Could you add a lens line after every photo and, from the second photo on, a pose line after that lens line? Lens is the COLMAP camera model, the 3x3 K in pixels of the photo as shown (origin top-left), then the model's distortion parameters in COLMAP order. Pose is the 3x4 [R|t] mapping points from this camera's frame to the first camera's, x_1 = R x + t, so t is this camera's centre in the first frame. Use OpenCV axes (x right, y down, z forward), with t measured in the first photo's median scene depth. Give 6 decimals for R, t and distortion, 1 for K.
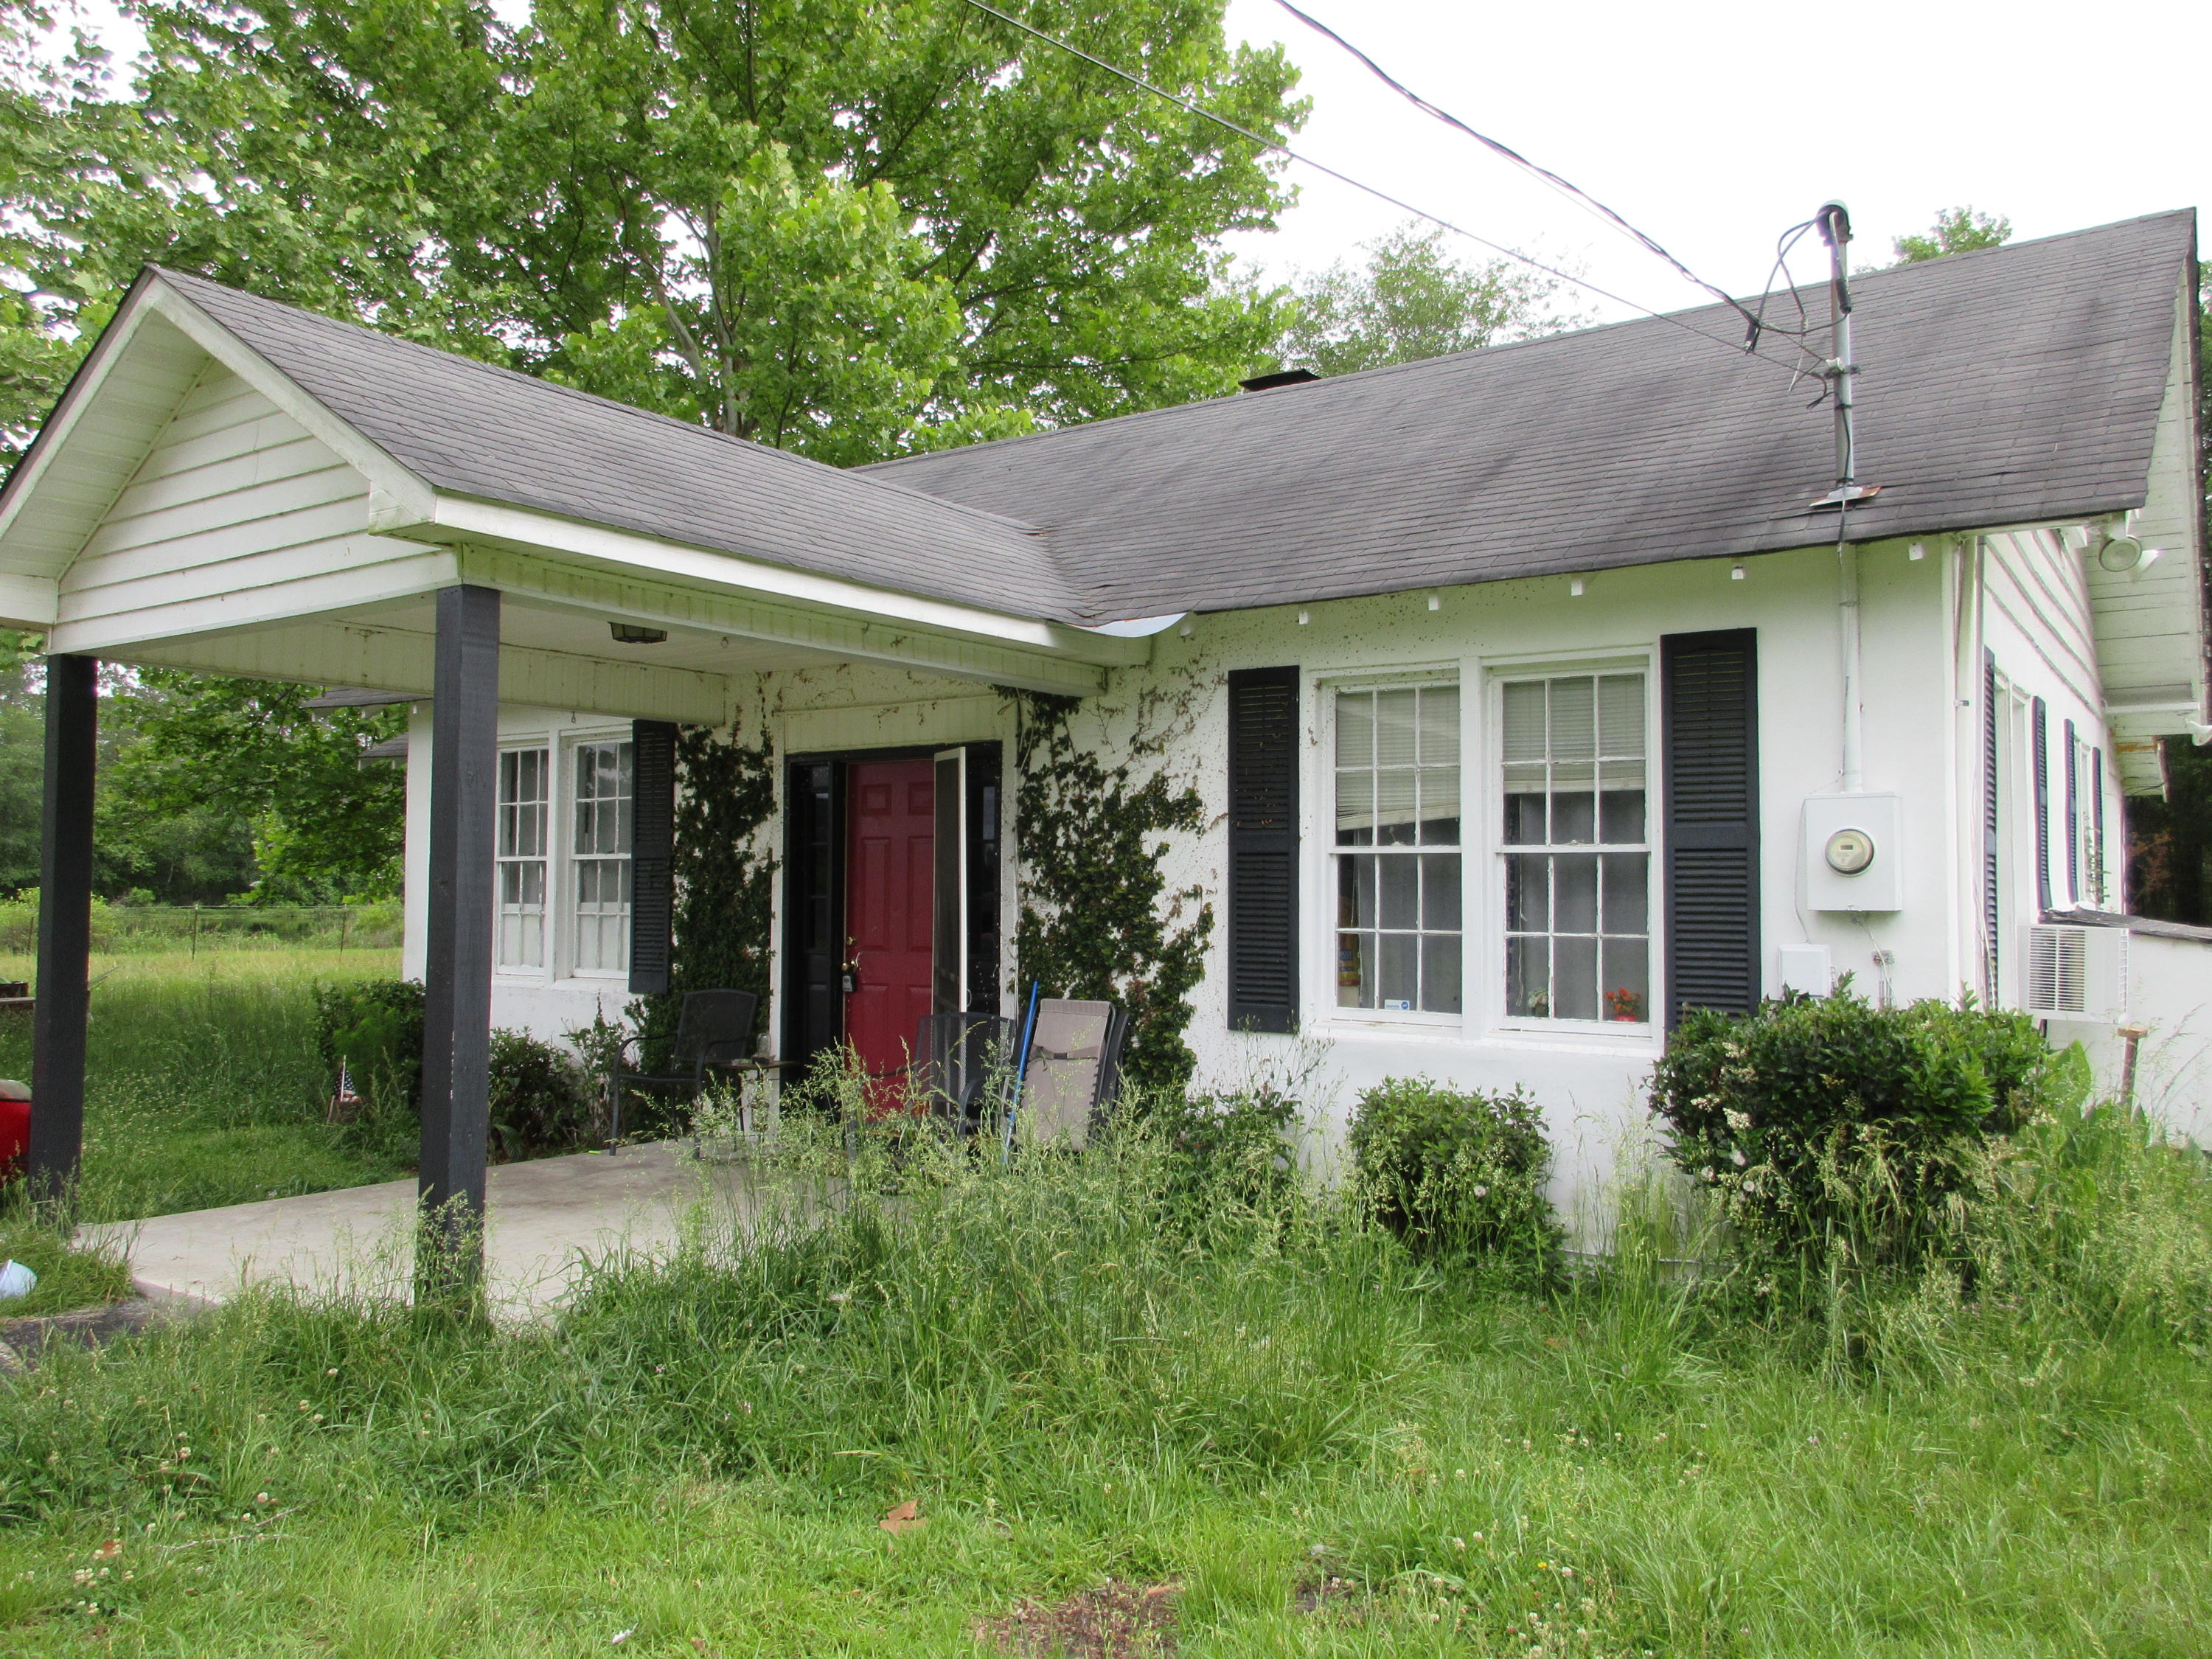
lens RADIAL K [[1653.0, 0, 1105.4], [0, 1653.0, 828.5], [0, 0, 1]] dist [0.006029, -0.002901]
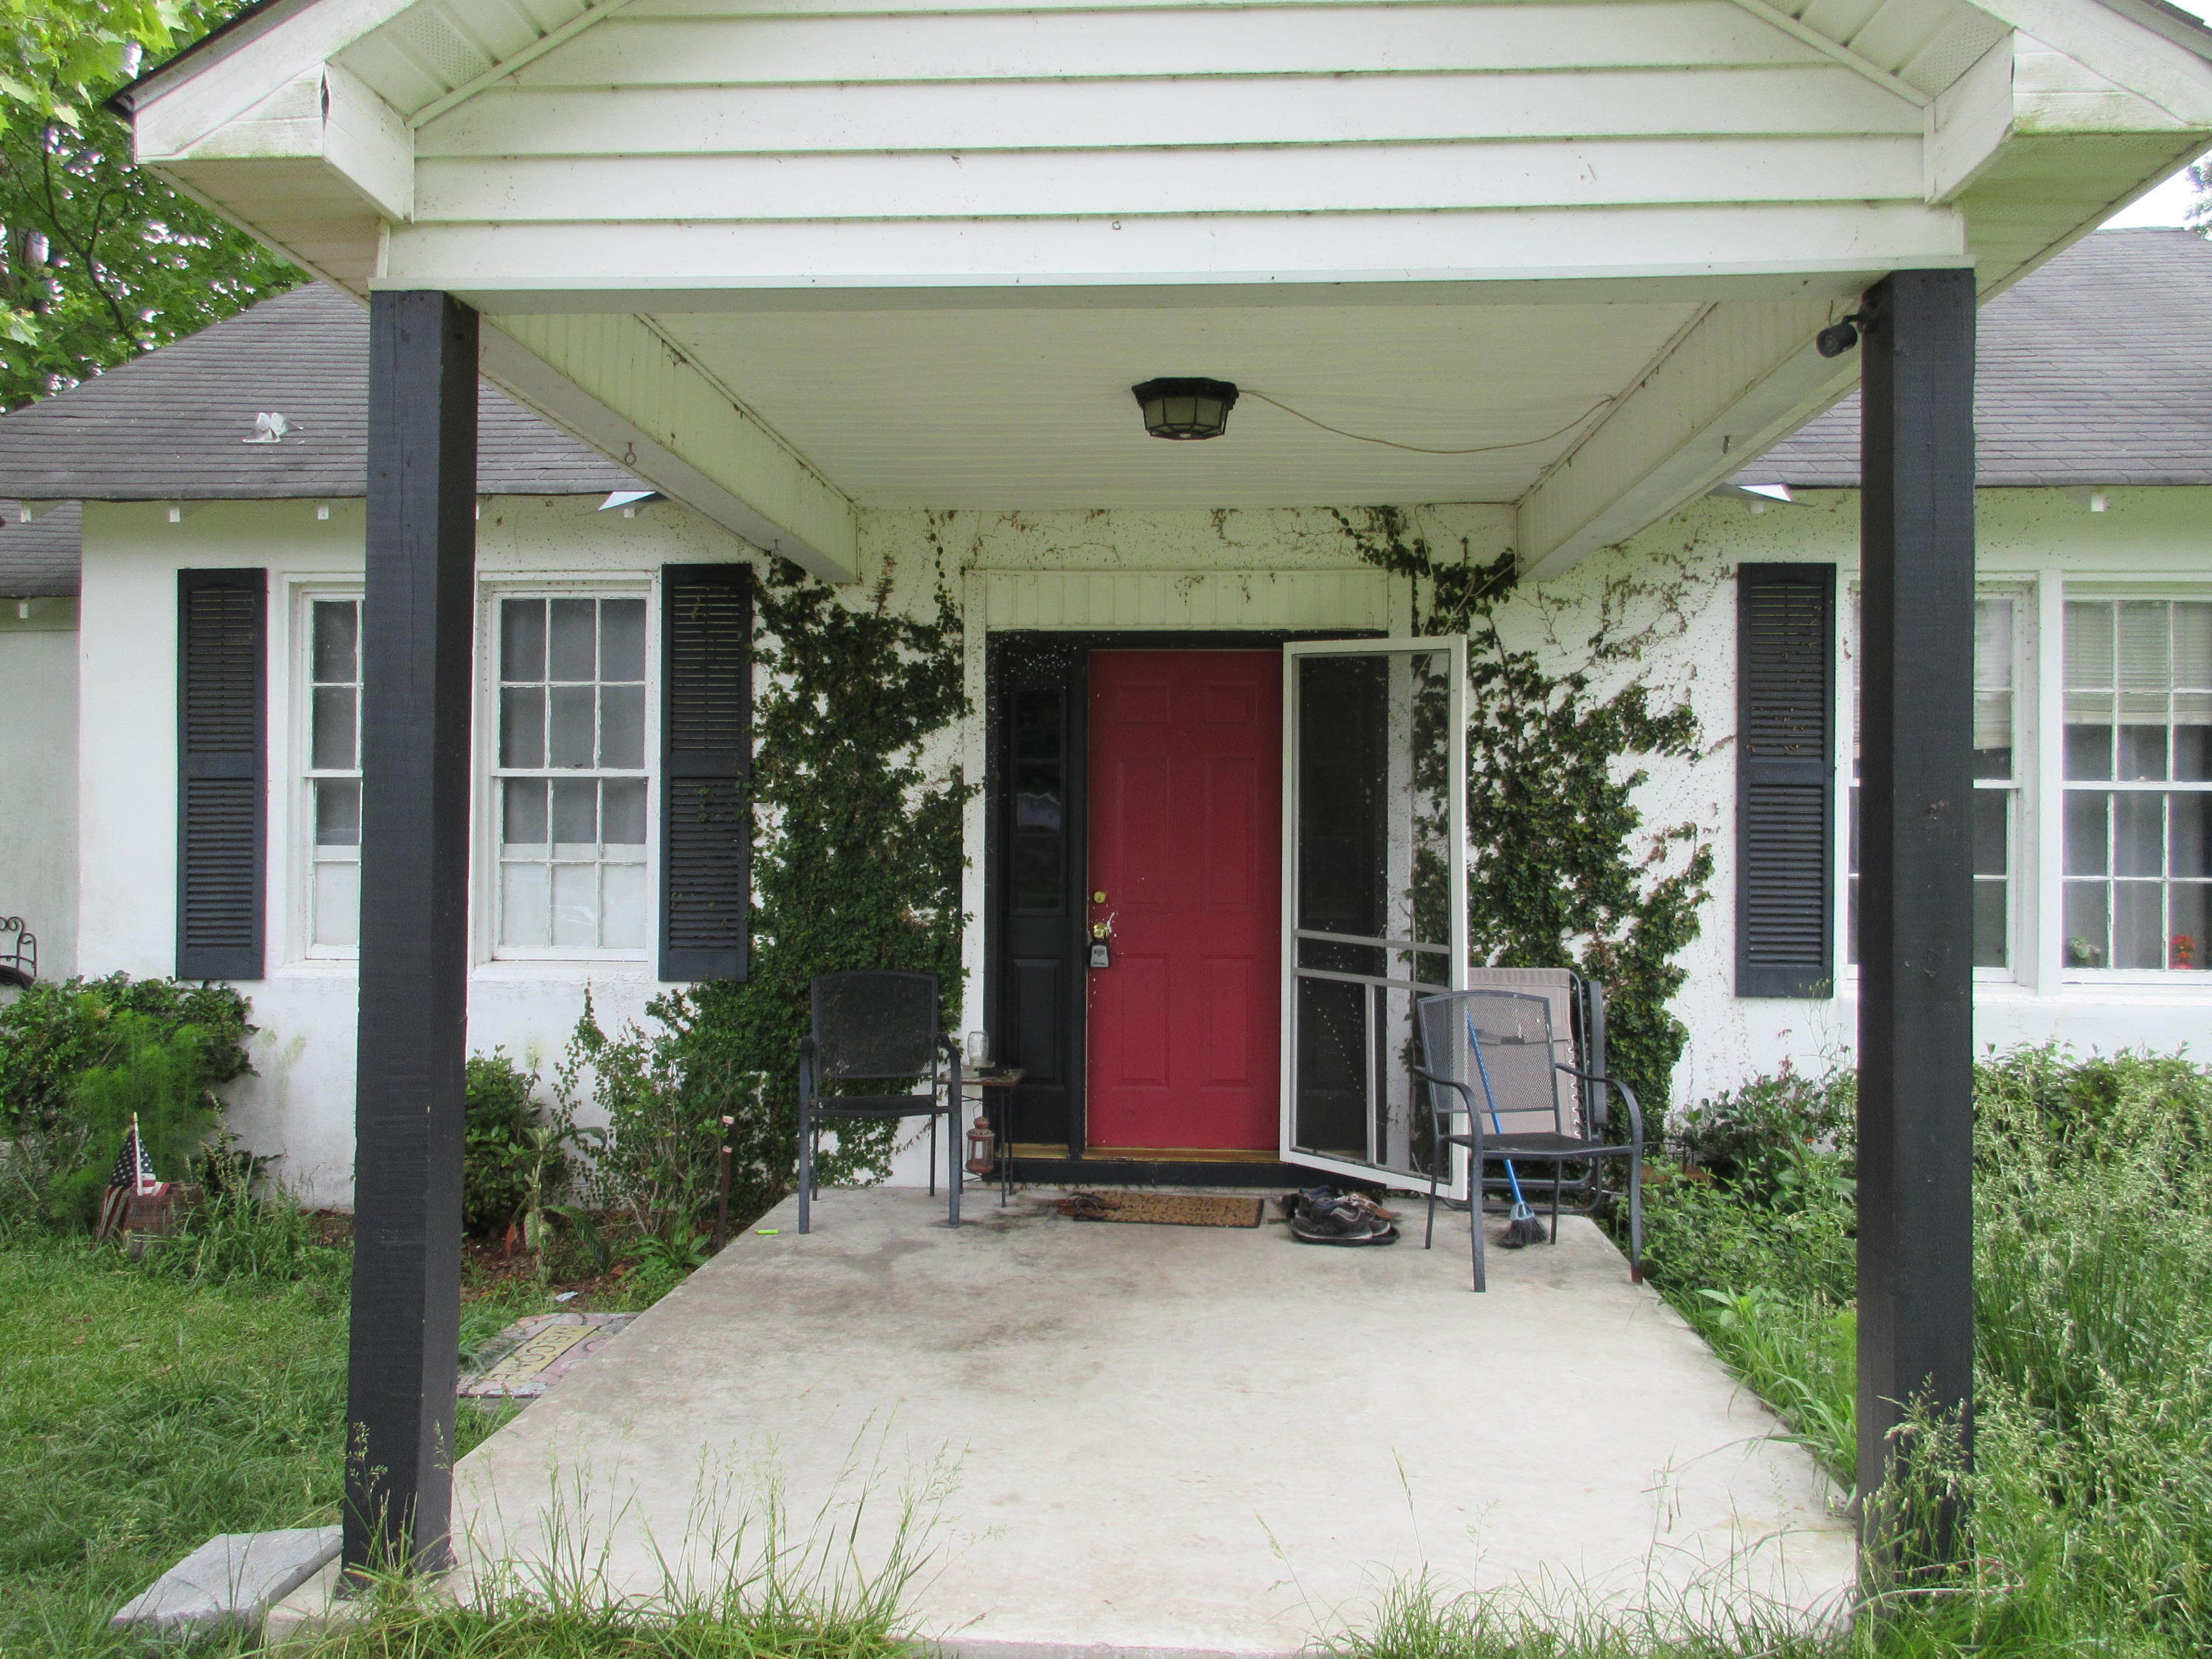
lens RADIAL K [[1653.0, 0, 1109.4], [0, 1653.0, 830.8], [0, 0, 1]] dist [0.006029, -0.002901]
pose [[0.851159, 0.003152, 0.524898, -0.592054], [-0.023139, 0.999235, 0.031521, 0.018380], [-0.524398, -0.038975, 0.850581, 0.433052]]
